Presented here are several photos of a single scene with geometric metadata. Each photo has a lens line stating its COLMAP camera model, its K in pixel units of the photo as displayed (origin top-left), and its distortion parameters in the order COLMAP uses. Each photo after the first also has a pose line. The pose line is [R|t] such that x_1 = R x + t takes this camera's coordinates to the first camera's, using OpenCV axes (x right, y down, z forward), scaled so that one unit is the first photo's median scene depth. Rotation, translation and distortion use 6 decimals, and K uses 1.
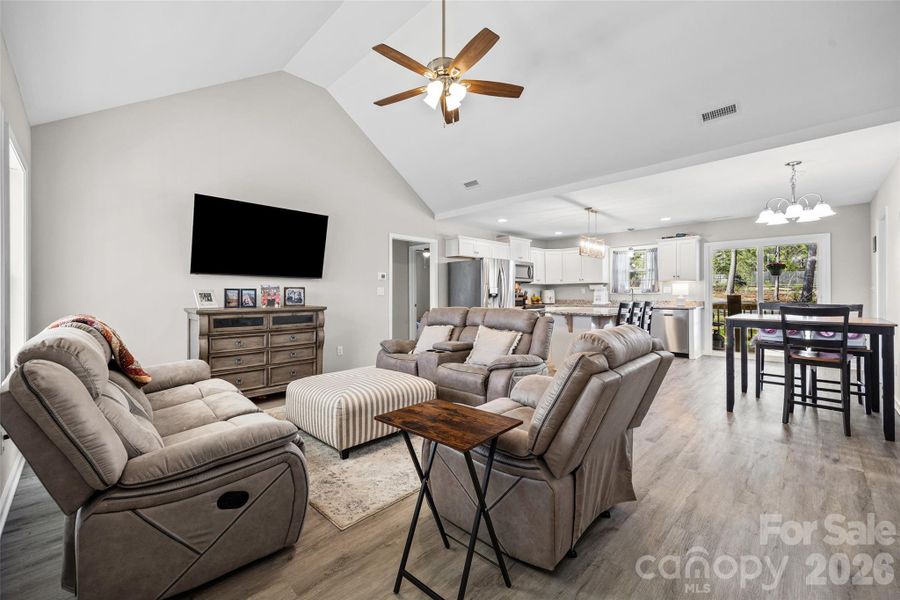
lens RADIAL K [[361.9, 0, 447.7], [0, 361.9, 293.8], [0, 0, 1]] dist [-0.001003, 0.000039]
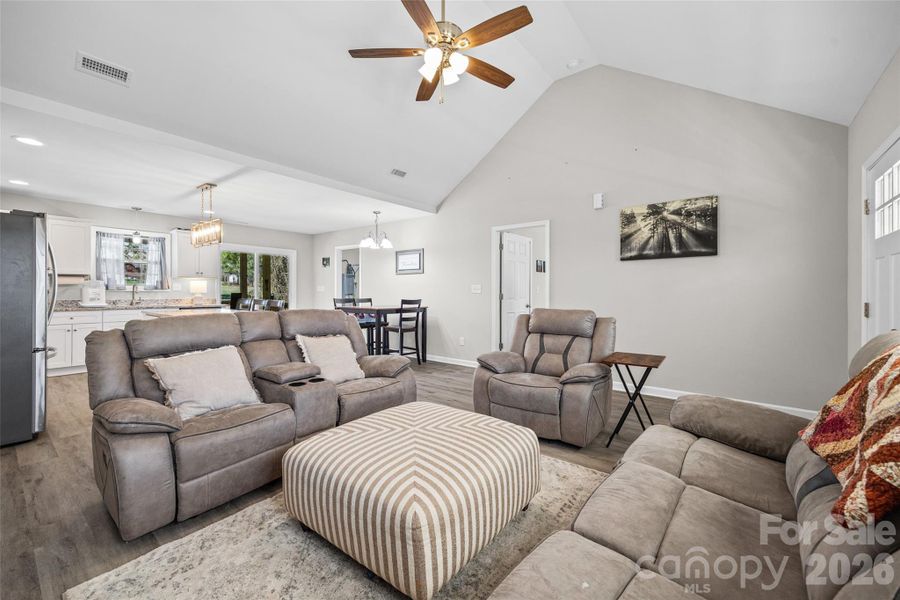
lens RADIAL K [[361.9, 0, 447.7], [0, 361.9, 293.8], [0, 0, 1]] dist [-0.001003, 0.000039]
pose [[-0.097848, -0.001181, 0.995201, -0.338884], [-0.004602, 0.999989, 0.000734, 0.002046], [-0.995191, -0.004508, -0.097853, 0.409494]]
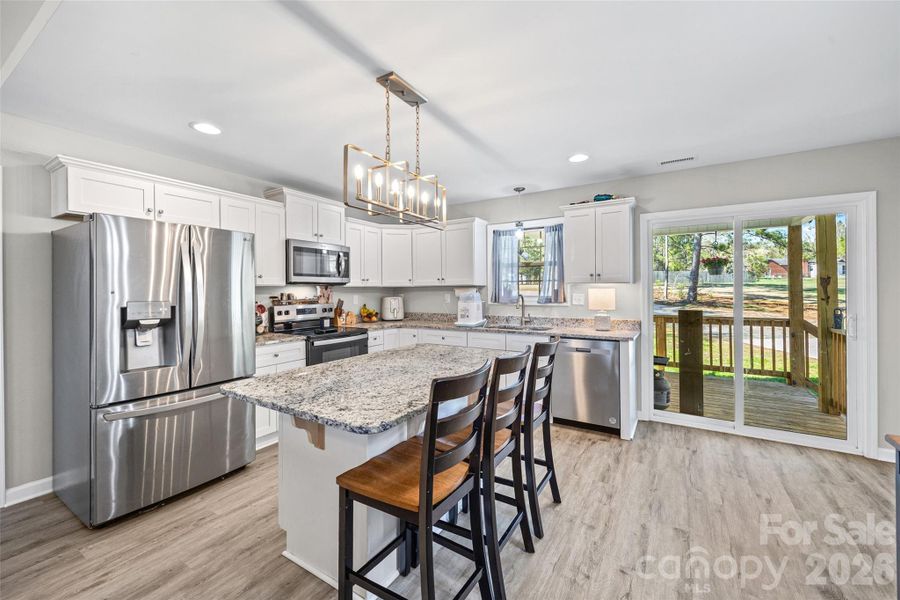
lens RADIAL K [[361.9, 0, 447.7], [0, 361.9, 293.8], [0, 0, 1]] dist [-0.001003, 0.000039]
pose [[0.974515, -0.004615, 0.224275, 0.276251], [0.002800, 0.999961, 0.008410, -0.023064], [-0.224305, -0.007568, 0.974490, 0.486336]]
